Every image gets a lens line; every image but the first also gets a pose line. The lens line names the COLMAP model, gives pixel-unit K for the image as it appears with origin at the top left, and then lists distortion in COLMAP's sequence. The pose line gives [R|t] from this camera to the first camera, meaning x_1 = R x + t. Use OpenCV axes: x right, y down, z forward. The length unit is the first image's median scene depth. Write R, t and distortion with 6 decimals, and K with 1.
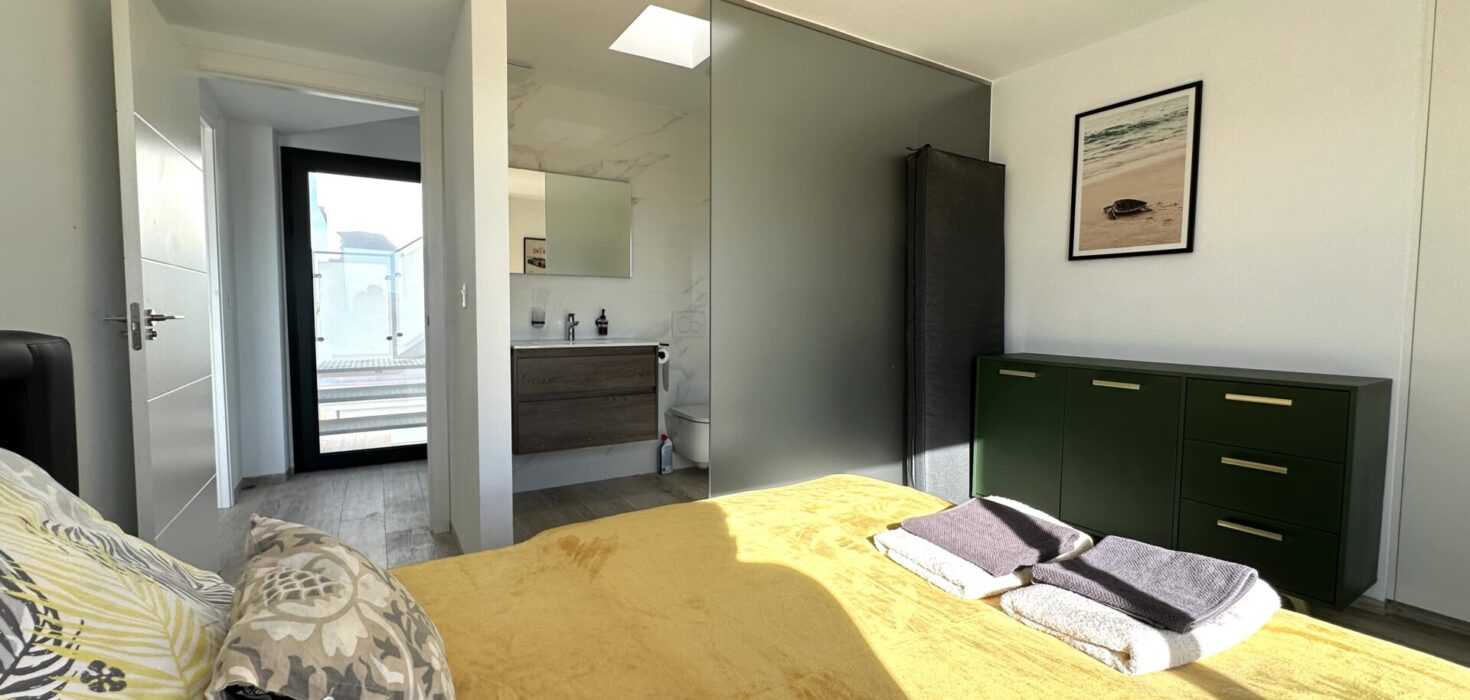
lens RADIAL K [[587.0, 0, 732.3], [0, 587.0, 350.5], [0, 0, 1]] dist [-0.002234, 0.000599]
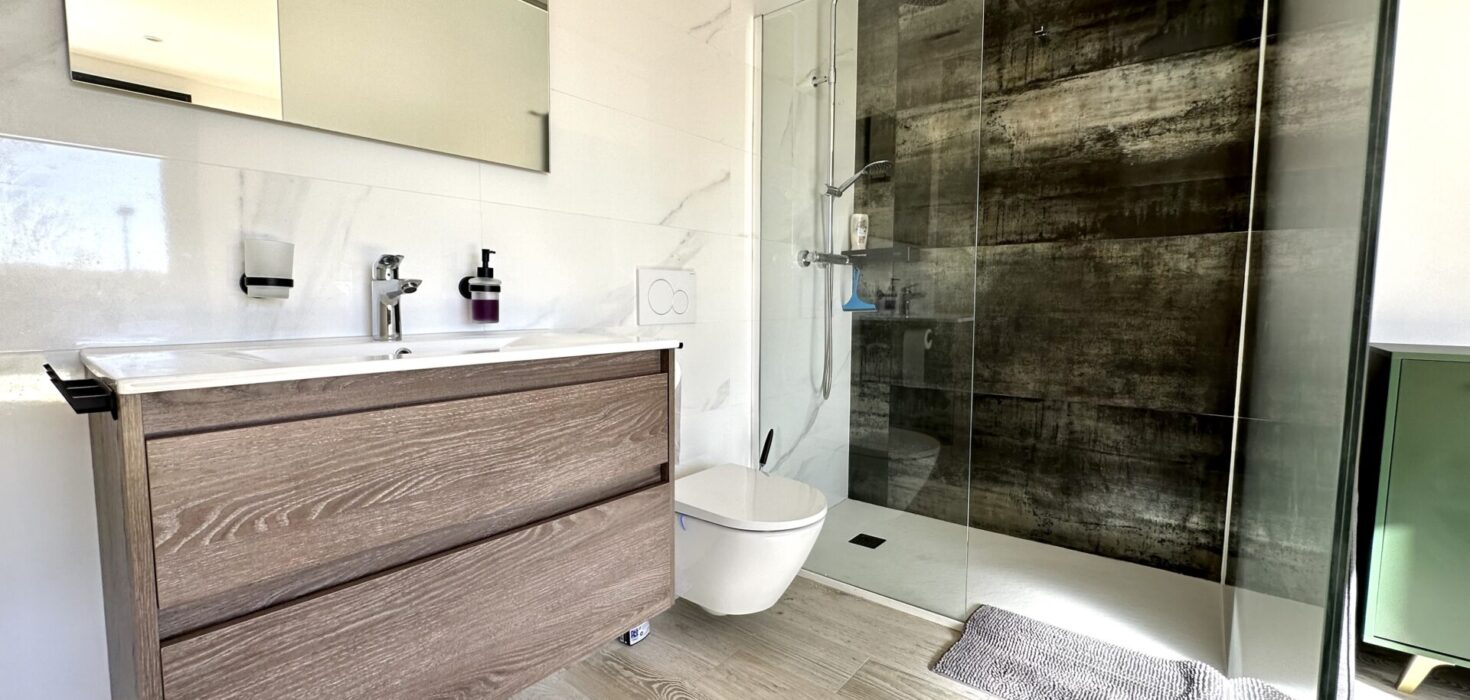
lens RADIAL K [[587.0, 0, 727.5], [0, 587.0, 355.7], [0, 0, 1]] dist [-0.002234, 0.000599]
pose [[0.943588, -0.033875, 0.329384, -0.205783], [0.025046, 0.999205, 0.031011, -0.013851], [-0.330173, -0.021012, 0.943687, 0.631607]]
